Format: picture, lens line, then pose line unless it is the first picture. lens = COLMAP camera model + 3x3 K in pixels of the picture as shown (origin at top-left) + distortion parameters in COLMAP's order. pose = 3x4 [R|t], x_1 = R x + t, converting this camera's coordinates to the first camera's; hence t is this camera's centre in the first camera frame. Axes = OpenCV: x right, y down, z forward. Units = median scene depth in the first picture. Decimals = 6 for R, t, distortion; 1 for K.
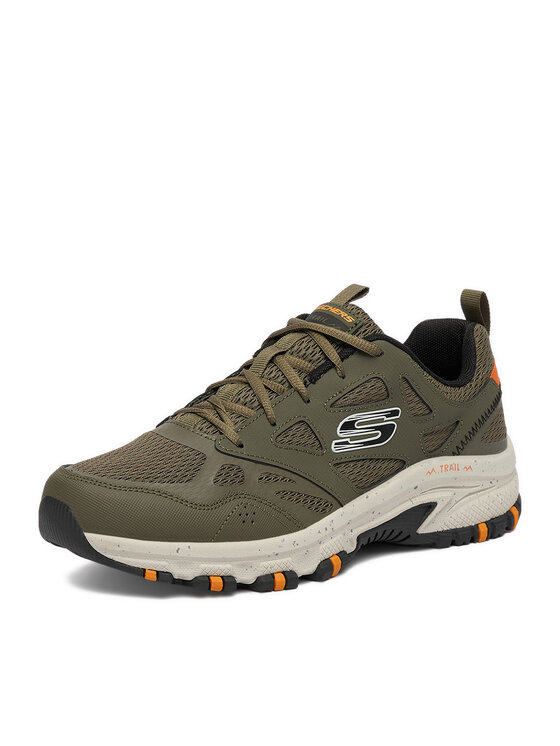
lens RADIAL K [[1584.2, 0, 280.0], [0, 1584.2, 373.0], [0, 0, 1]] dist [0.015879, 0.002996]
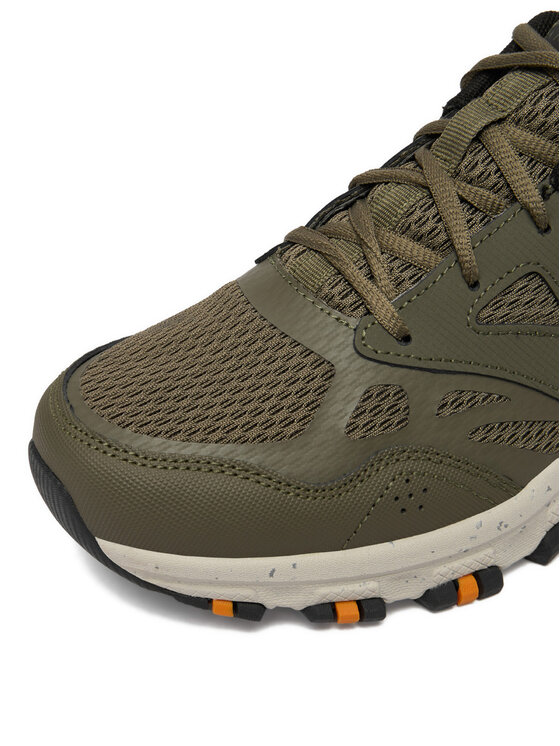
lens RADIAL K [[915.7, 0, 280.0], [0, 915.7, 373.0], [0, 0, 1]] dist [-0.032228, -0.047115]
pose [[0.982072, 0.054791, -0.180369, -0.010949], [0.032857, 0.892428, 0.449992, -0.076994], [0.185622, -0.447851, 0.874628, 0.730598]]
